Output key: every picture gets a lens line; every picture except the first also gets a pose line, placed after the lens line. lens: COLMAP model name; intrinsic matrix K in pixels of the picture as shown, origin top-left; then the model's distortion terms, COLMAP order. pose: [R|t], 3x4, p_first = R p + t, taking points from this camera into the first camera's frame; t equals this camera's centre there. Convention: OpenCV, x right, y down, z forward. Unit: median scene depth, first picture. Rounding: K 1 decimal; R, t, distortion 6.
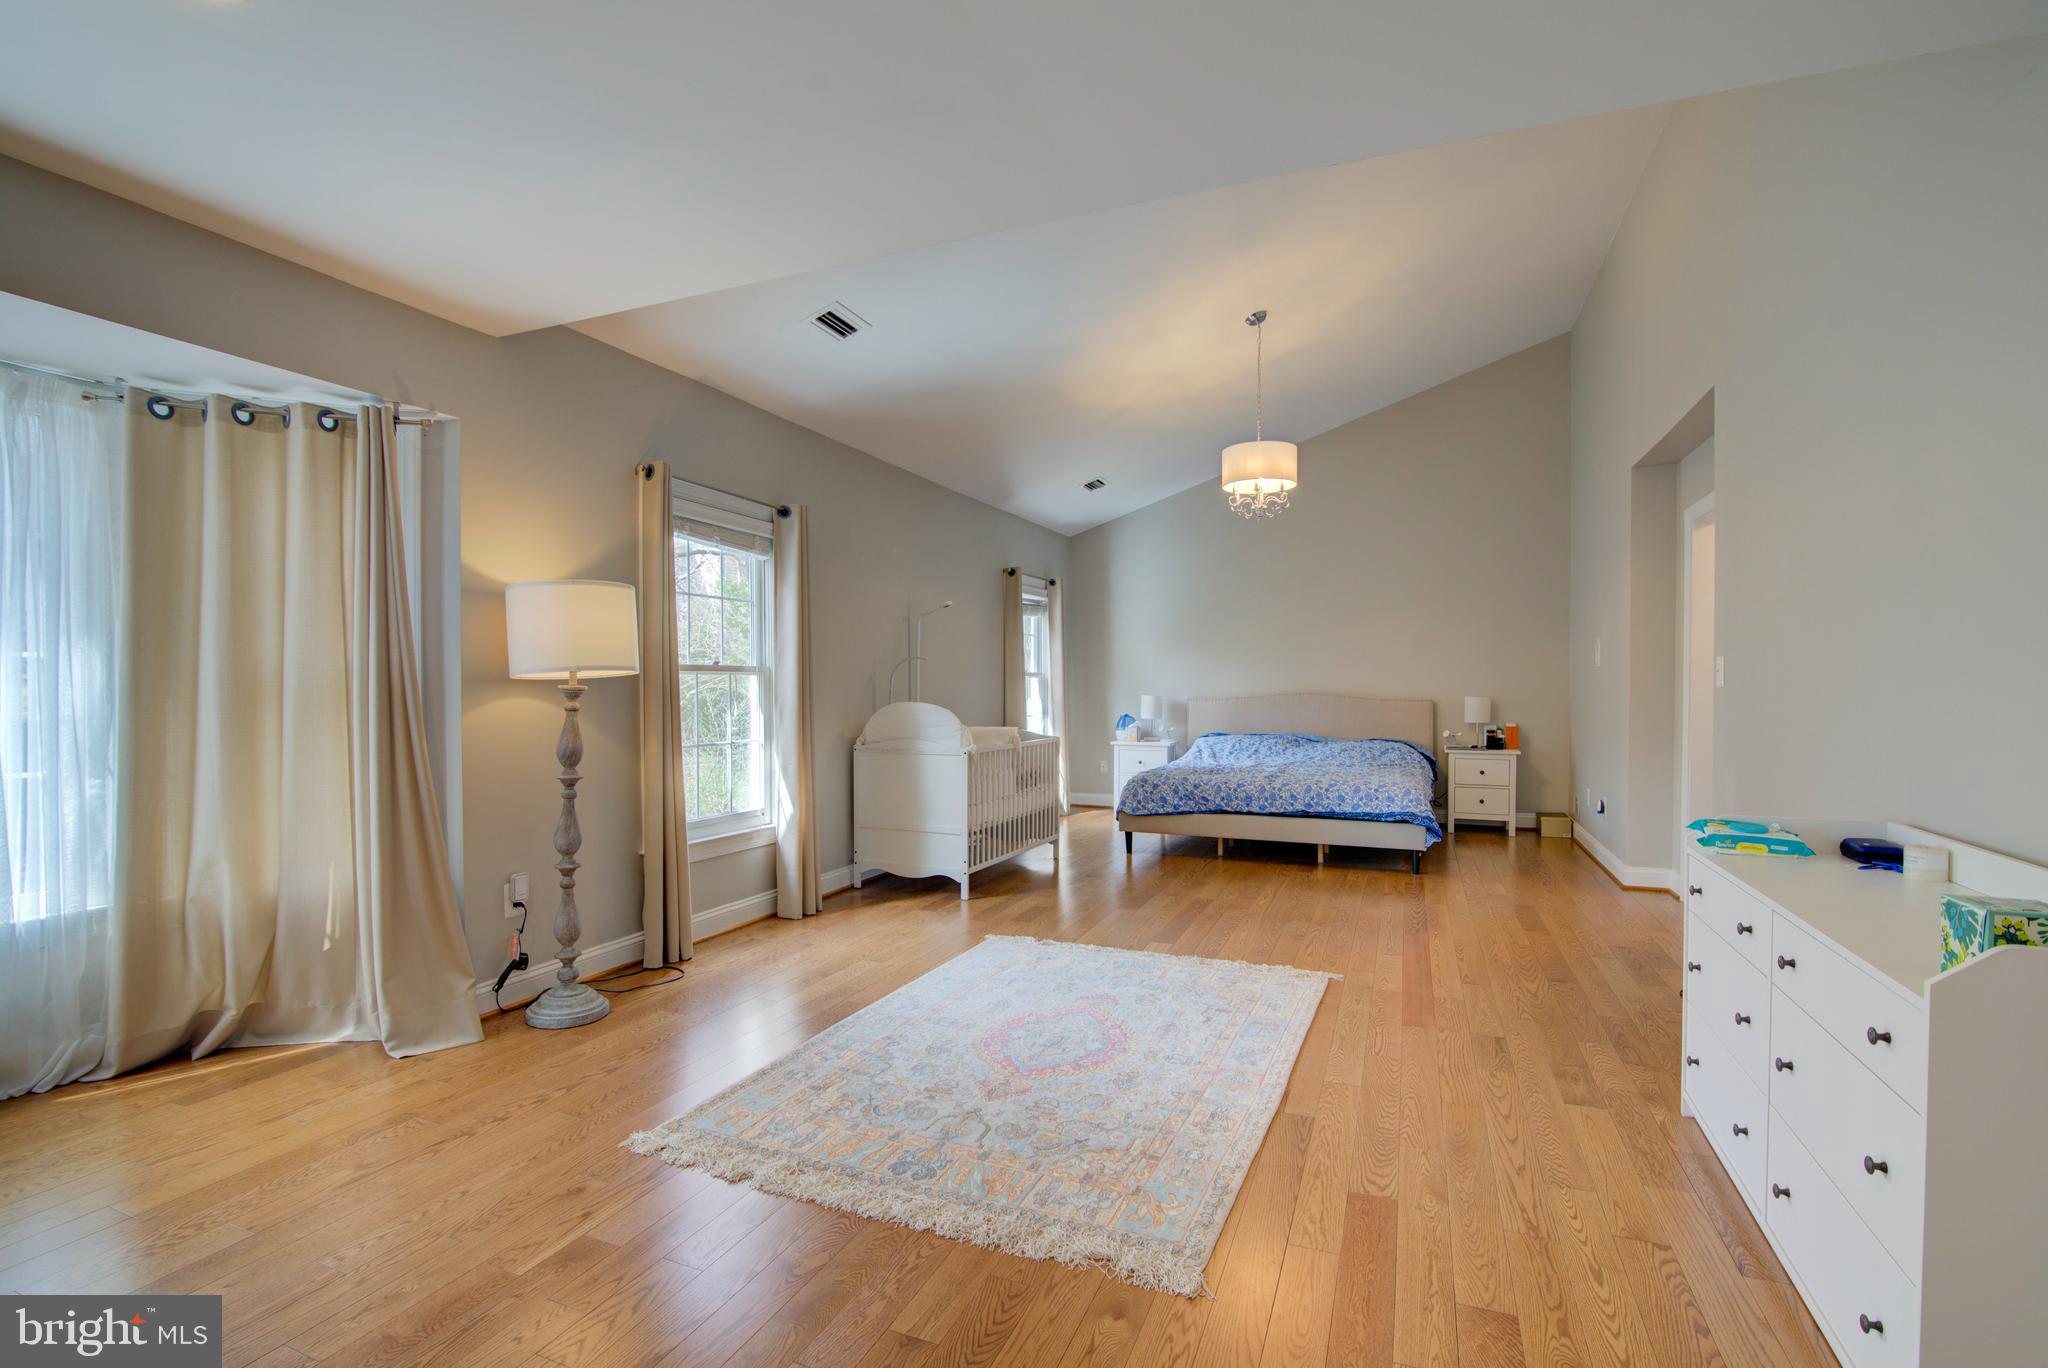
lens RADIAL K [[976.7, 0, 1024.0], [0, 976.7, 684.0], [0, 0, 1]] dist [-0.019345, 0.000346]
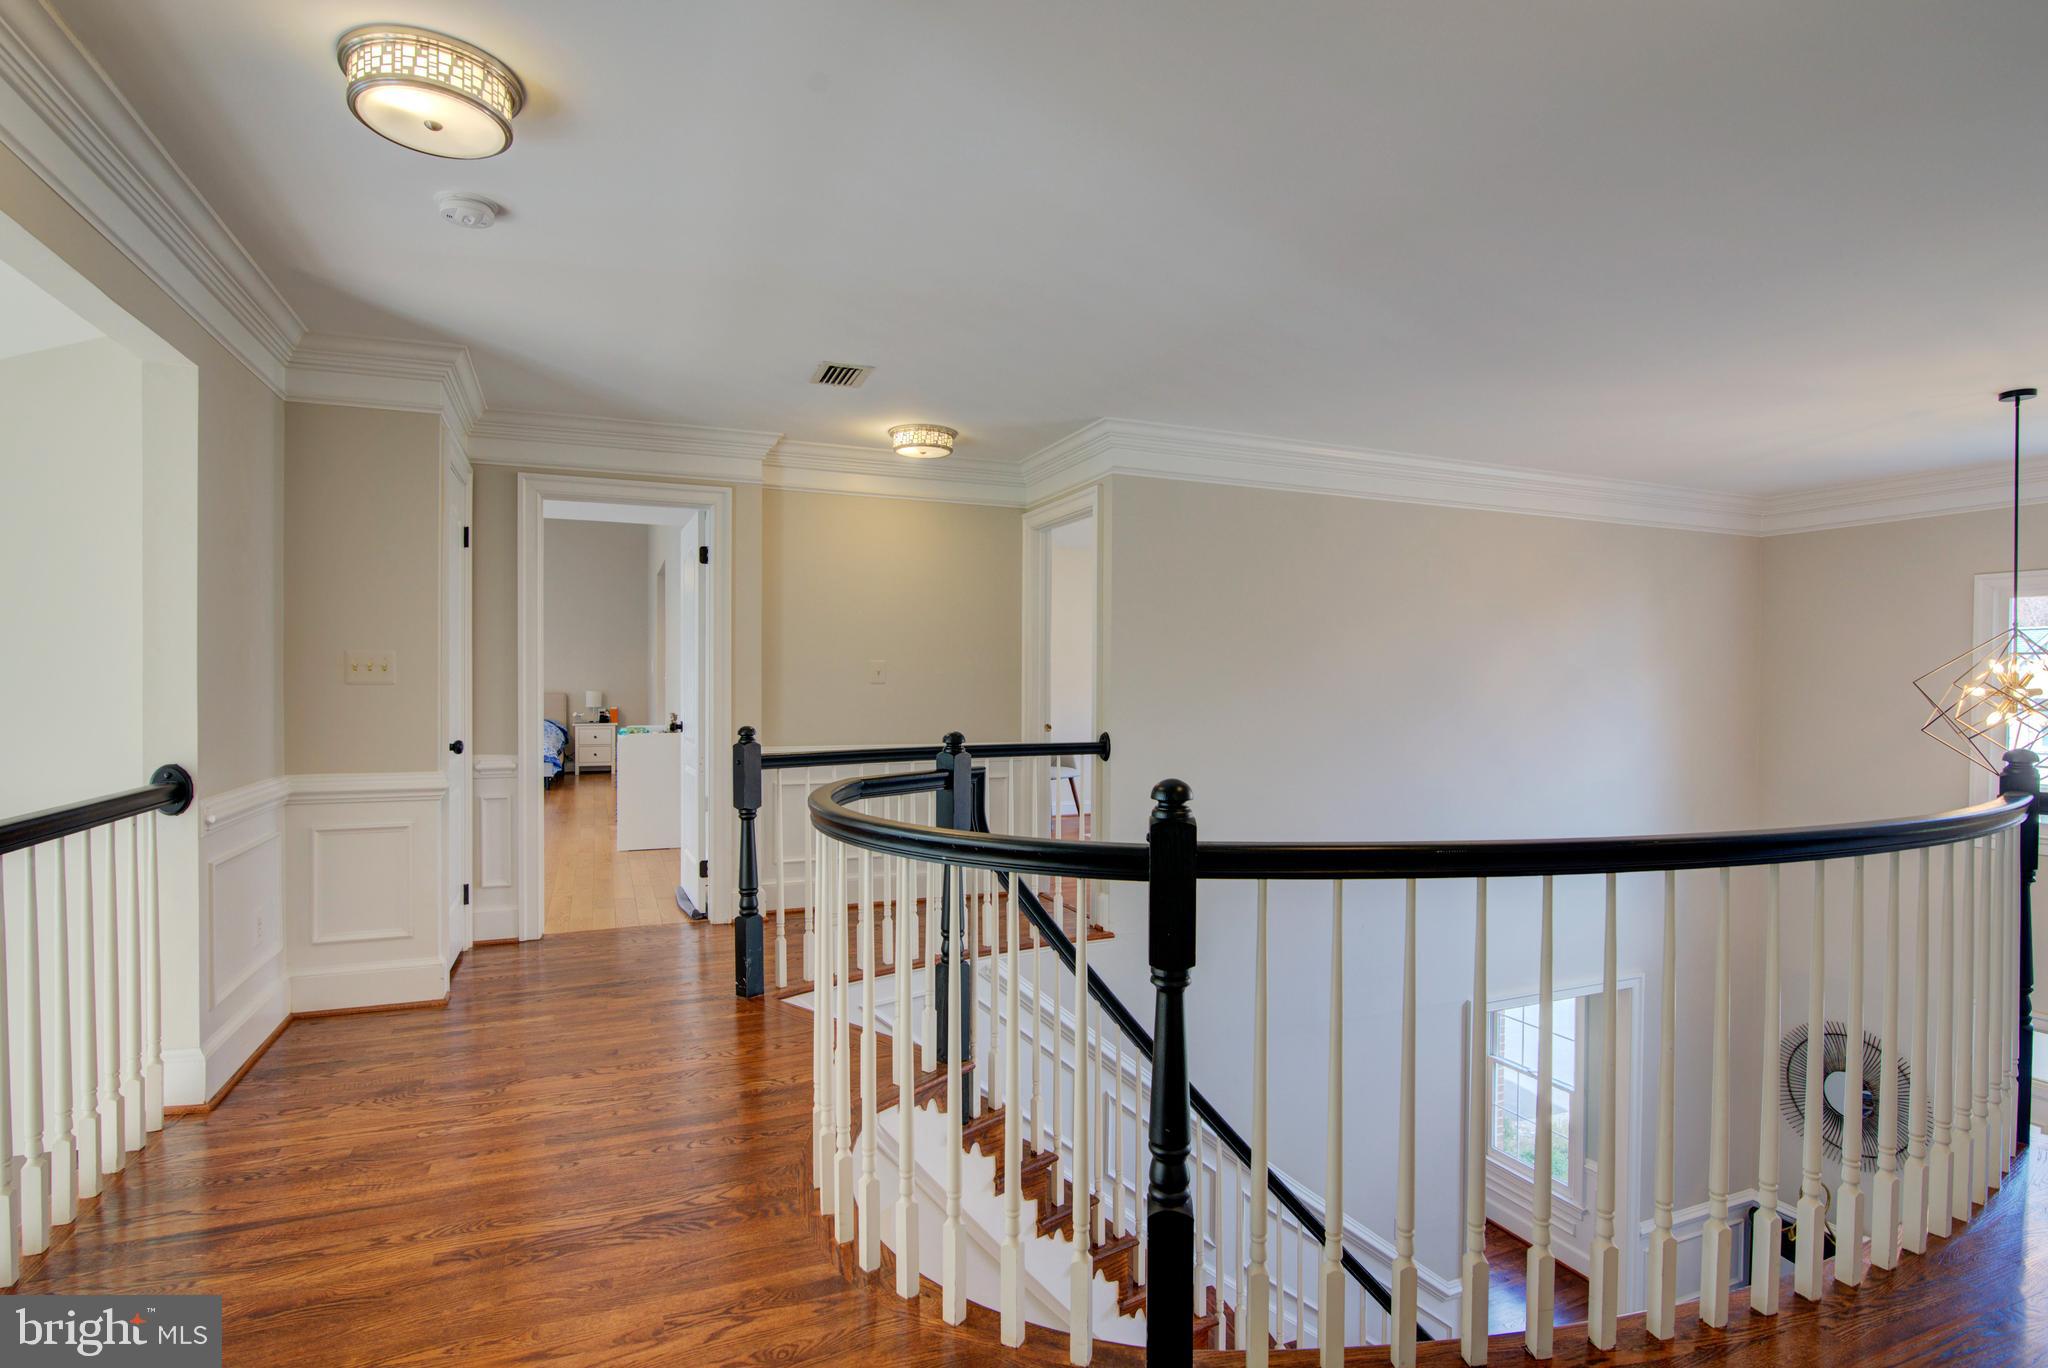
lens RADIAL K [[999.3, 0, 1030.2], [0, 999.3, 692.2], [0, 0, 1]] dist [-0.019794, -0.000065]
pose [[0.704958, -0.002208, 0.709246, -0.202911], [-0.002408, 0.999982, 0.005507, 0.003843], [-0.709245, -0.005590, 0.704940, -0.699116]]
